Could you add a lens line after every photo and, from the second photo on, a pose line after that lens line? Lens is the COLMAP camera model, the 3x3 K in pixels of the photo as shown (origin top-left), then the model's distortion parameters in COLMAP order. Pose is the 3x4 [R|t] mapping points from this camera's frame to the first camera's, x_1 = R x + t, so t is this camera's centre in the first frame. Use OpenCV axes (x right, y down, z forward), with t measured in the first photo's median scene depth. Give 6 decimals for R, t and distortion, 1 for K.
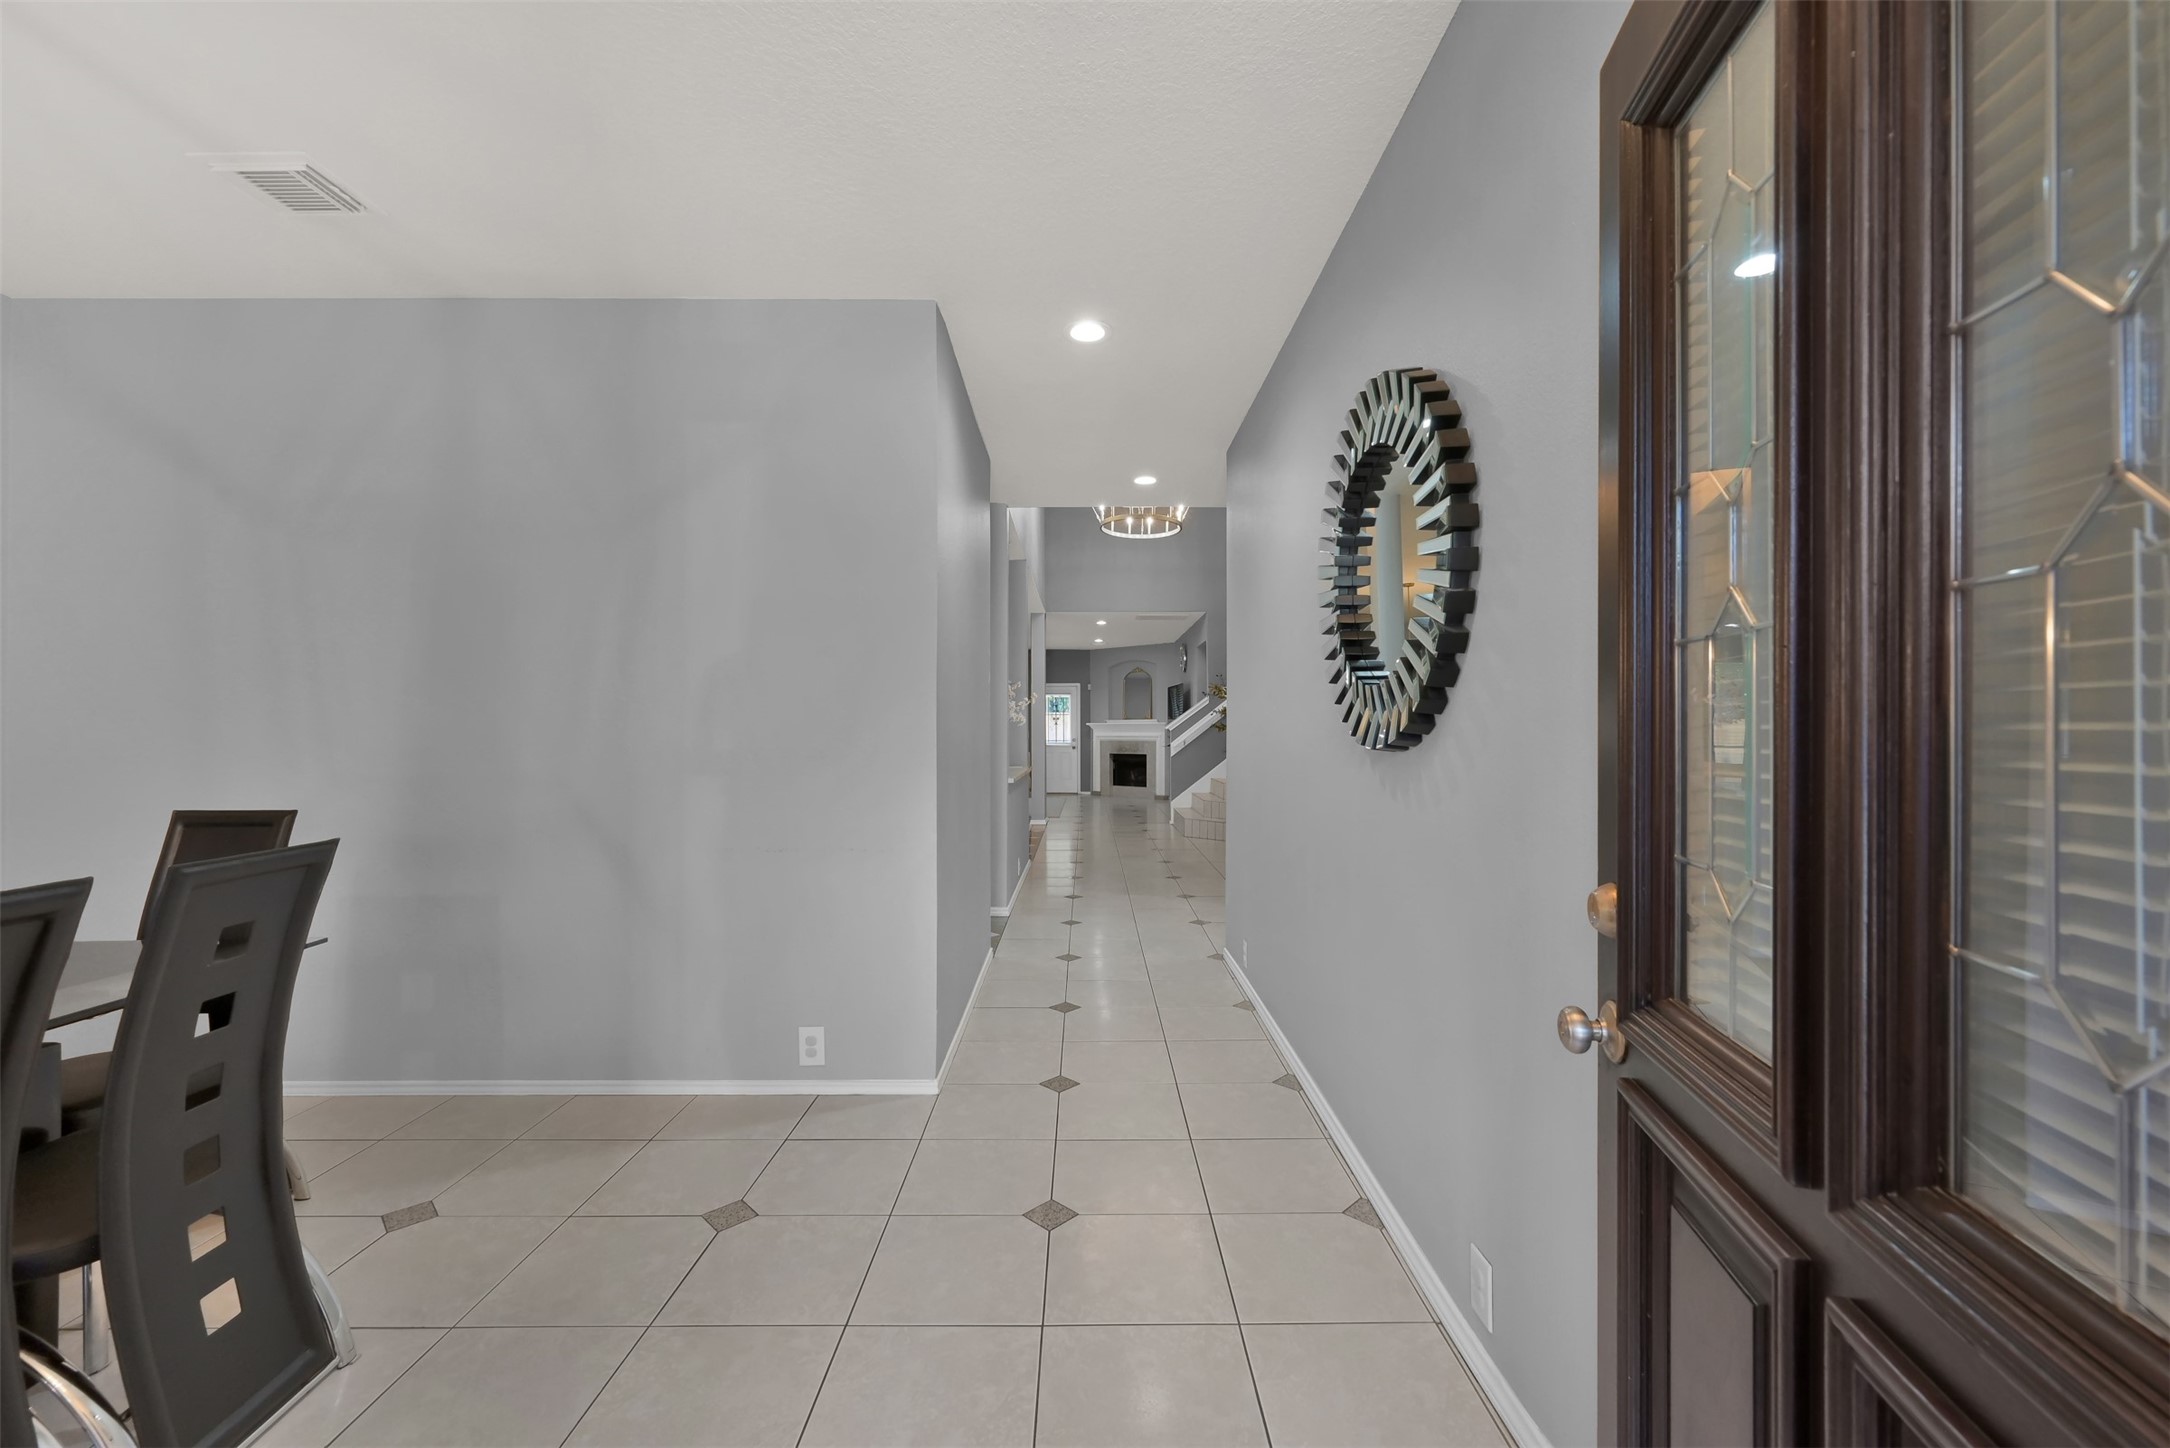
lens RADIAL K [[871.0, 0, 1098.5], [0, 871.0, 727.6], [0, 0, 1]] dist [0.006067, 0.000657]
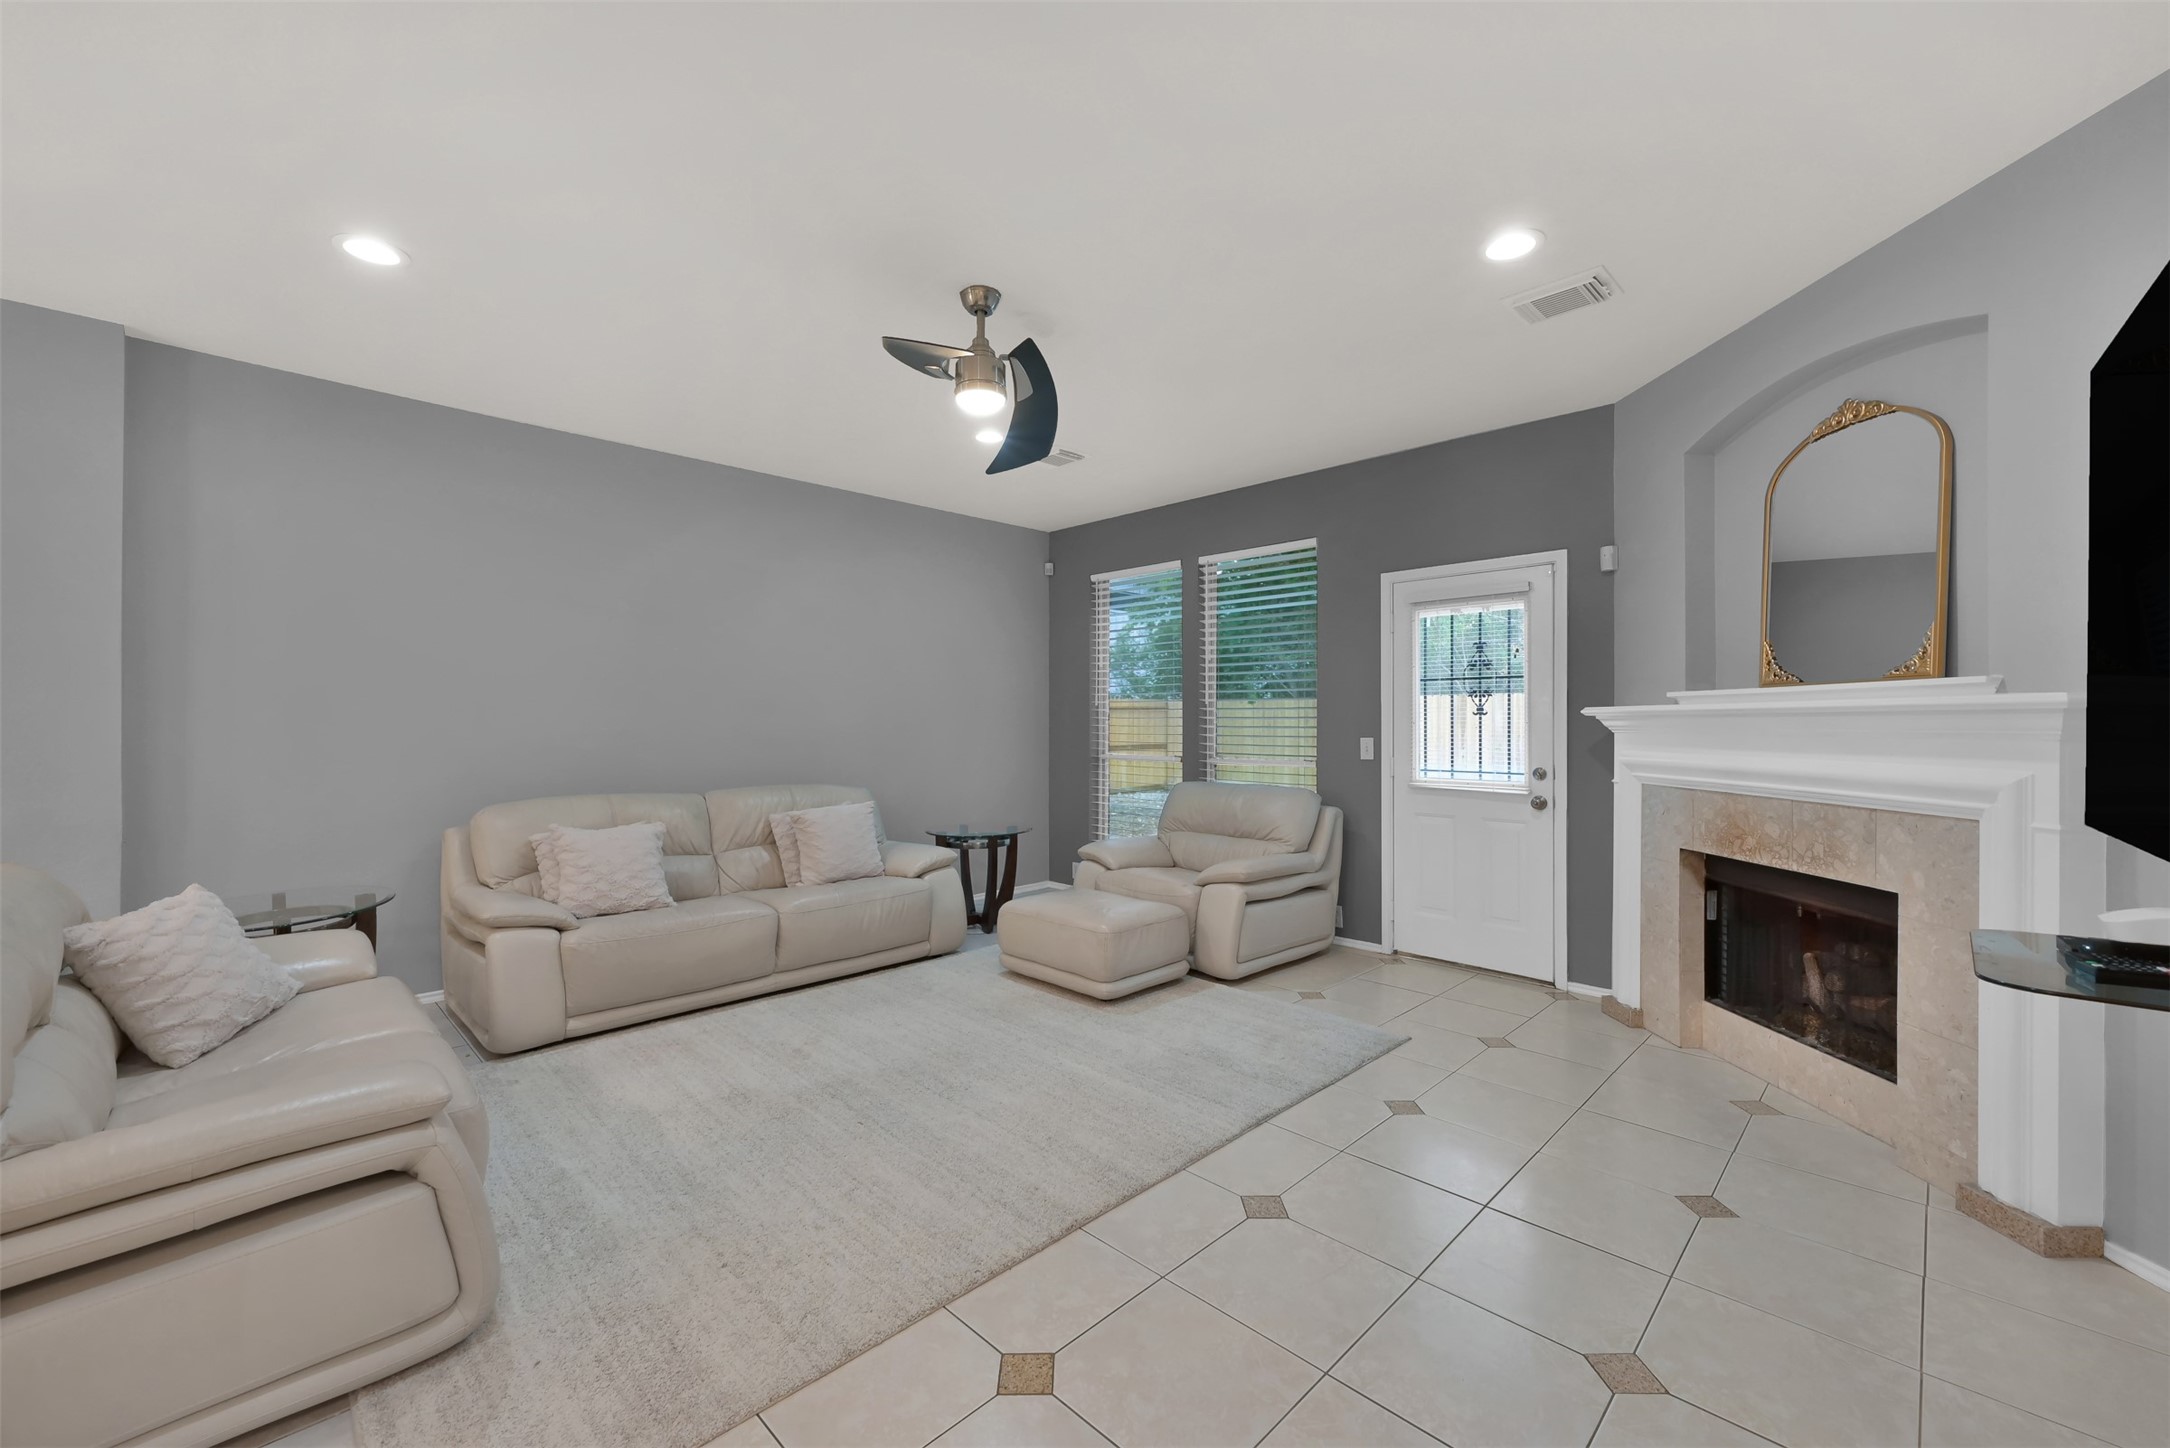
lens RADIAL K [[871.0, 0, 1080.8], [0, 871.0, 719.7], [0, 0, 1]] dist [0.006067, 0.000657]
pose [[0.715877, -0.001243, -0.698225, 0.056763], [0.002105, 0.999998, 0.000377, -0.002608], [0.698223, -0.001739, 0.715878, 0.728261]]
